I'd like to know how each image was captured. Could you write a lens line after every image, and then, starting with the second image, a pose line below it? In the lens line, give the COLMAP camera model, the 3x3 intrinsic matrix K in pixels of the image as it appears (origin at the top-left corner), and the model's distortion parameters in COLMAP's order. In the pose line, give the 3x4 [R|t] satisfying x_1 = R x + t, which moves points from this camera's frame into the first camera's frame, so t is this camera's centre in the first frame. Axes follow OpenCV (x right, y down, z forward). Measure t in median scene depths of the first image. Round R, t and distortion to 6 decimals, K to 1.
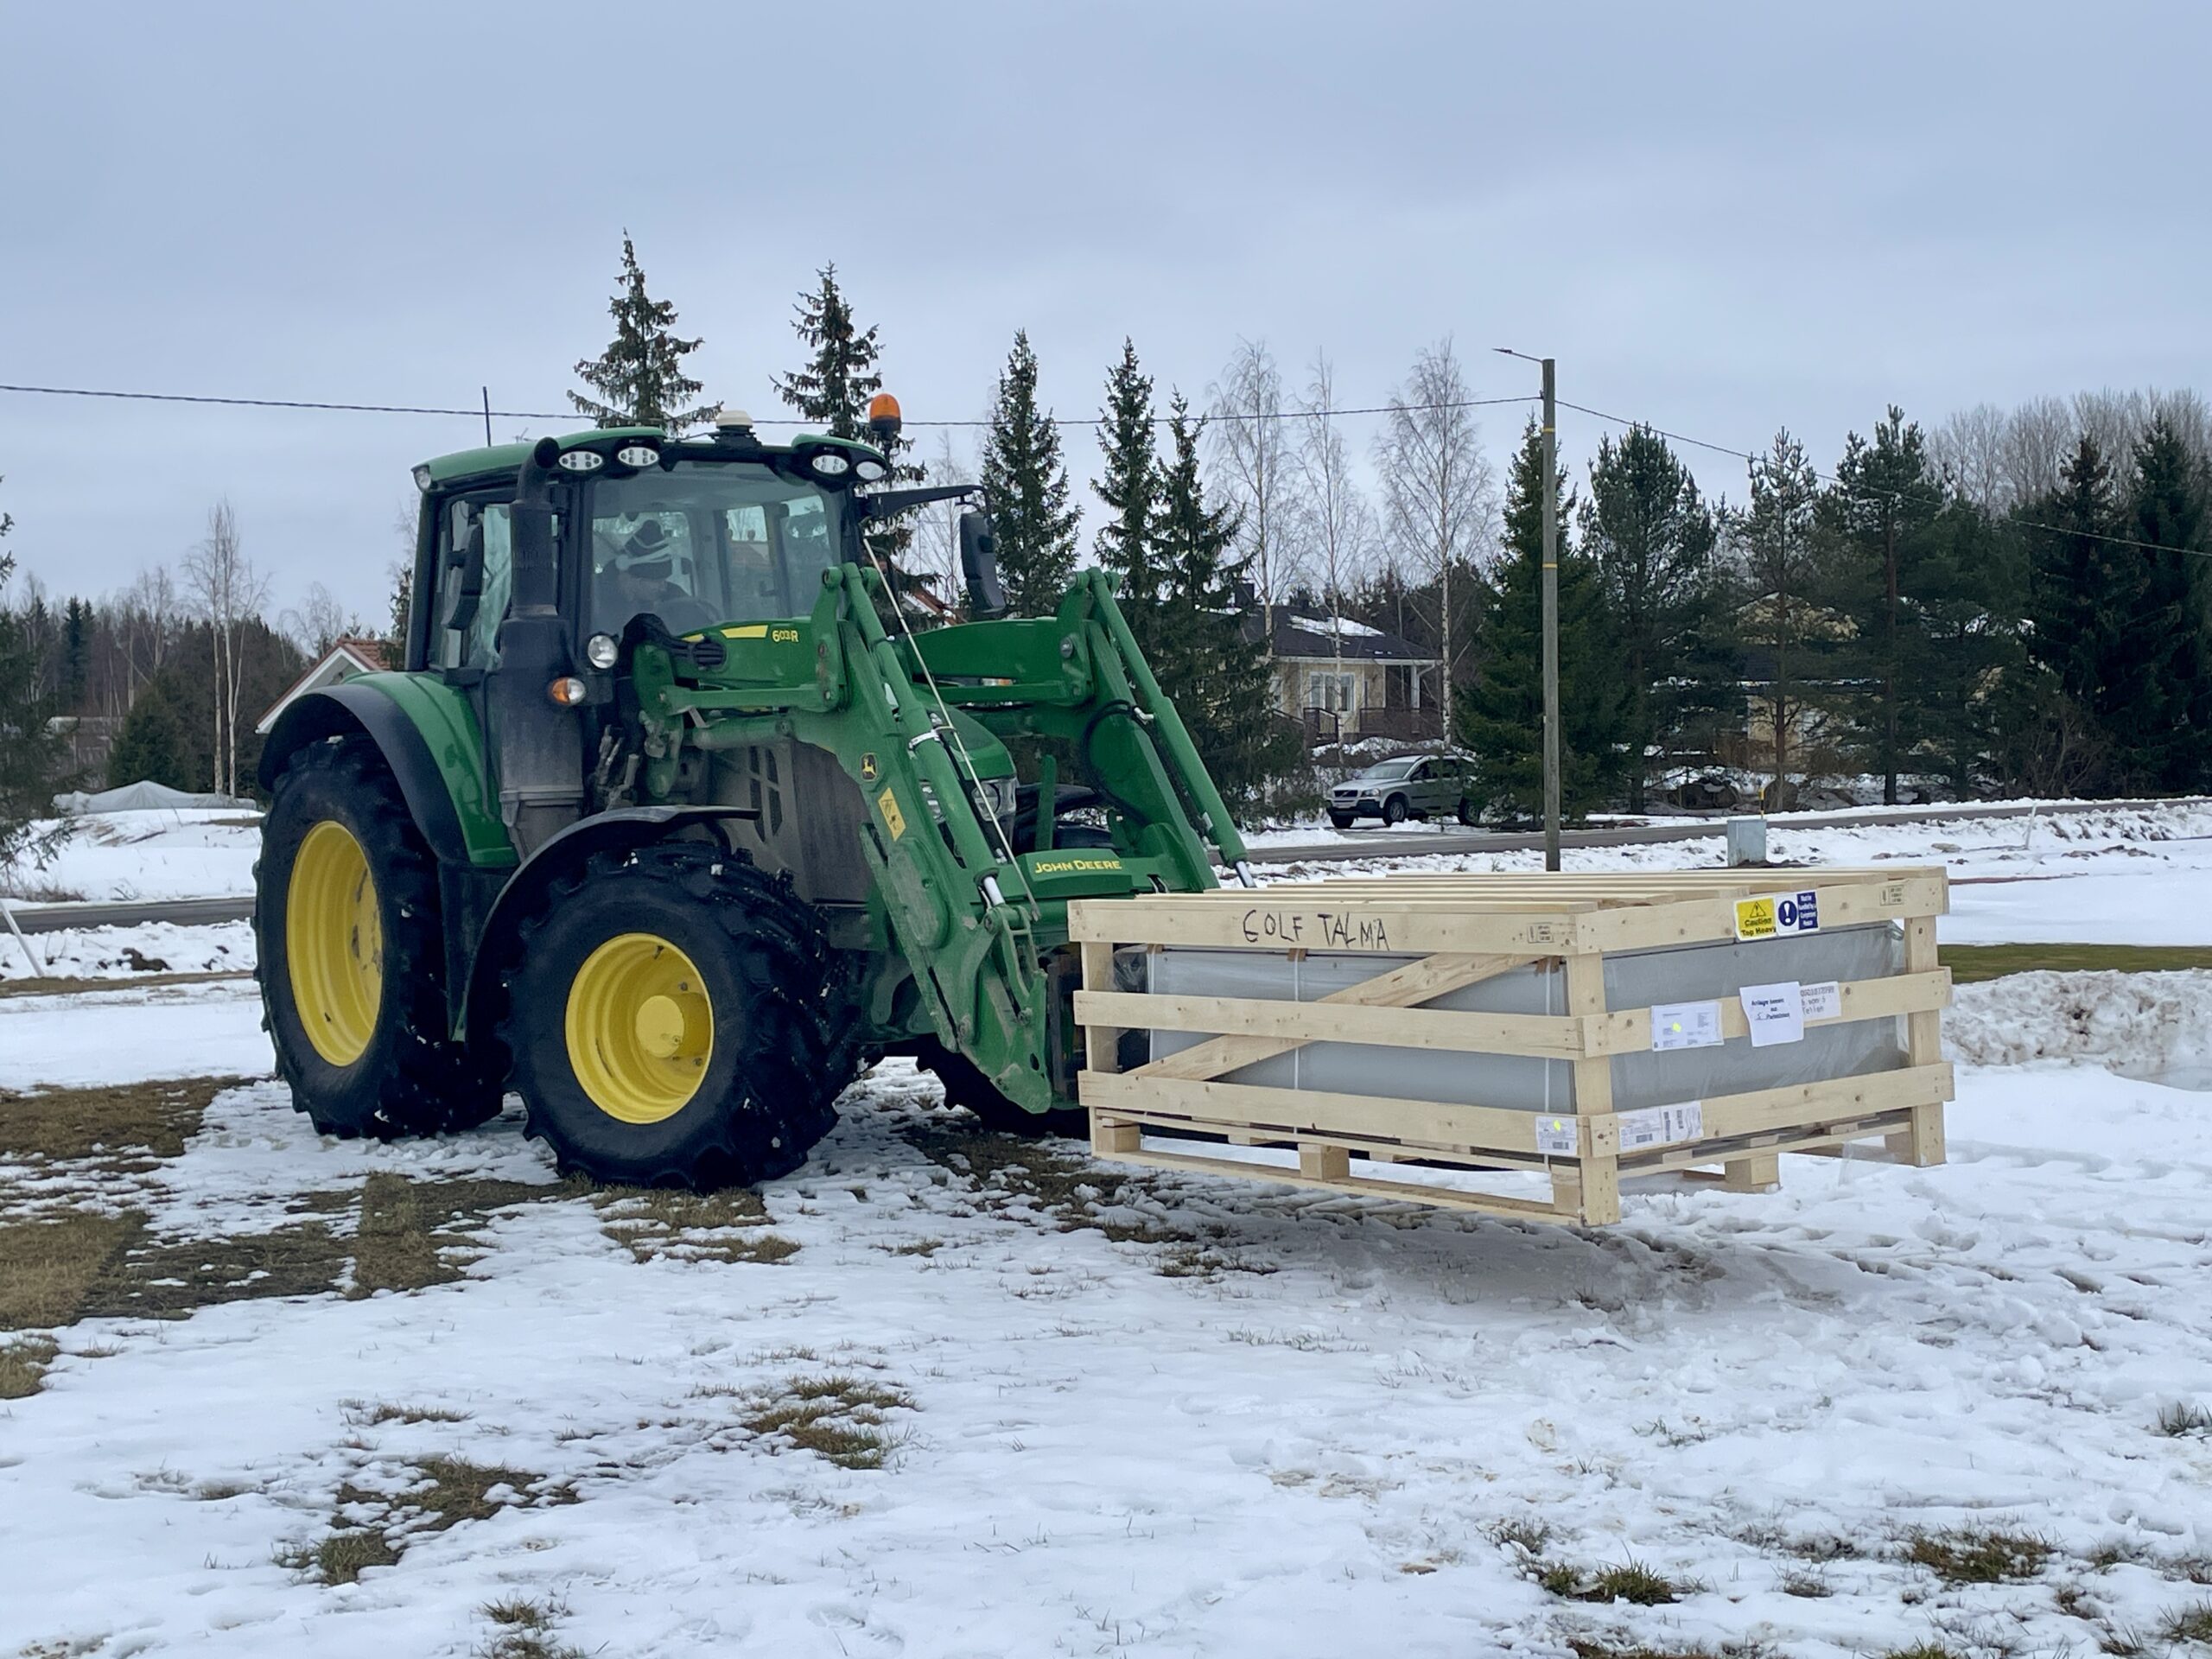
lens RADIAL K [[2883.7, 0, 1106.0], [0, 2883.7, 829.5], [0, 0, 1]] dist [0.080687, -0.018414]
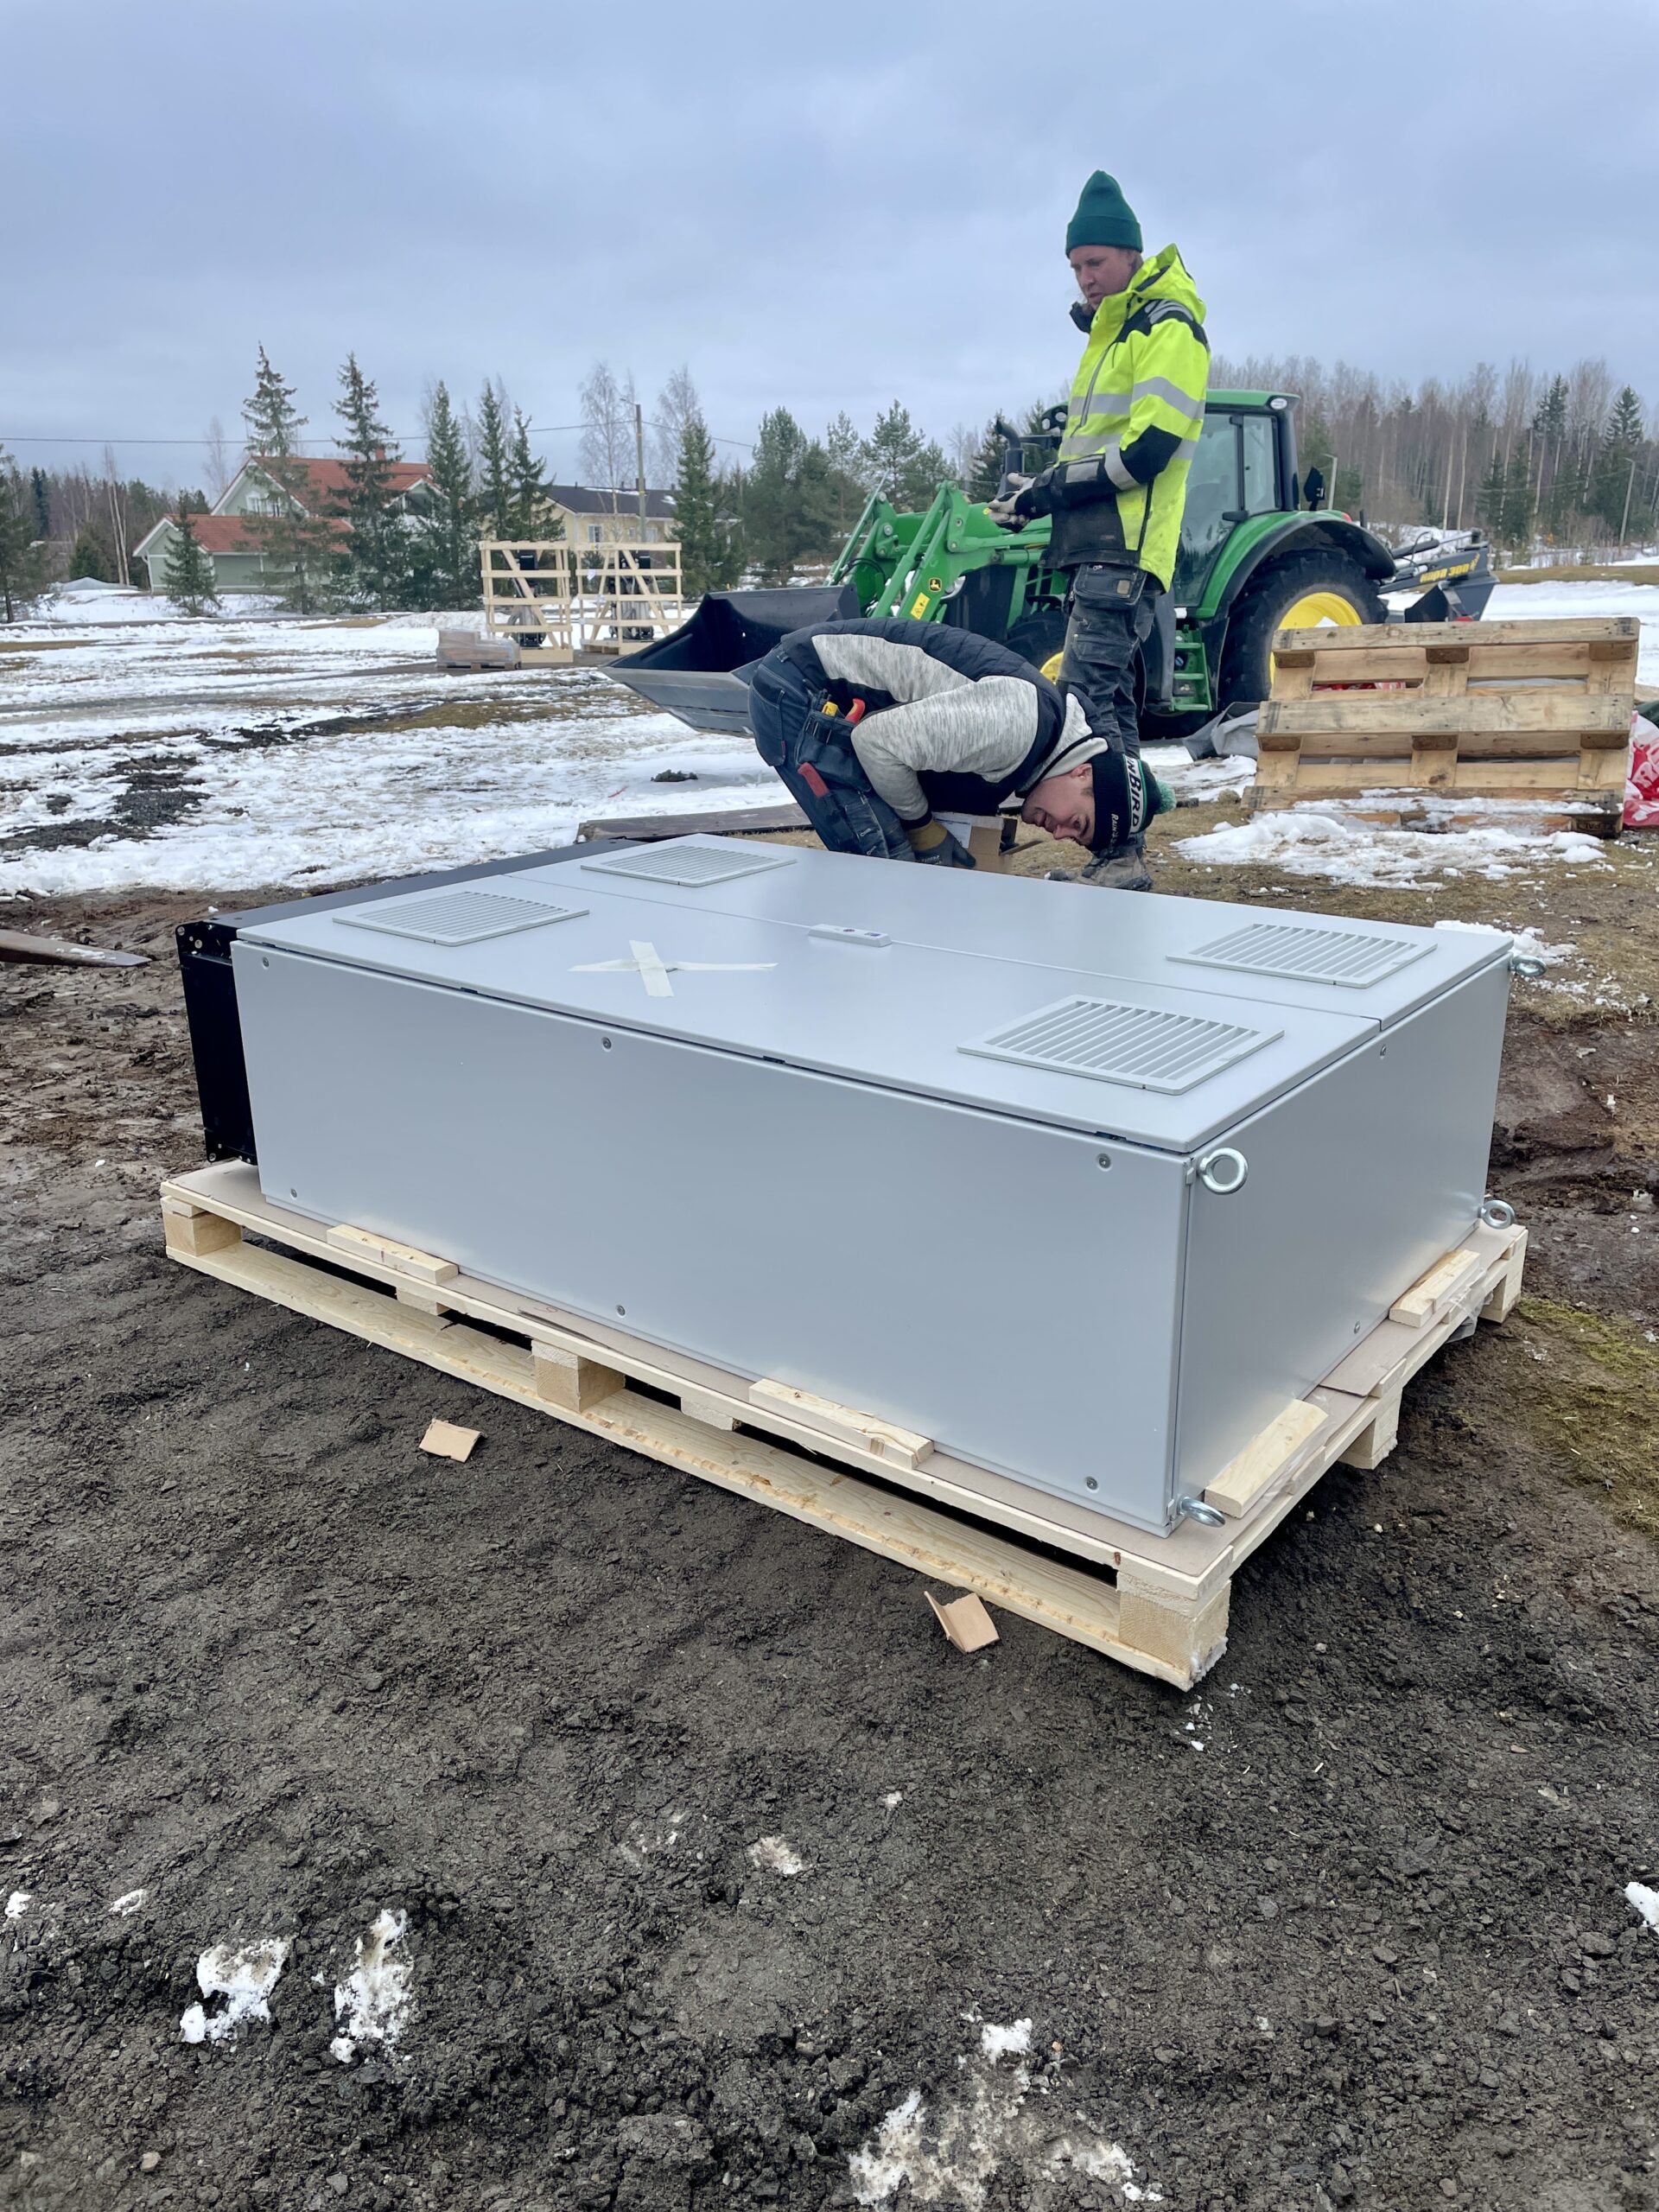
lens RADIAL K [[1674.8, 0, 829.5], [0, 1674.8, 1106.0], [0, 0, 1]] dist [0.027781, -0.002529]
pose [[0.997088, -0.020729, 0.073387, 0.173148], [-0.000805, 0.959432, 0.281939, 0.008768], [-0.076254, -0.281177, 0.956622, -0.511443]]
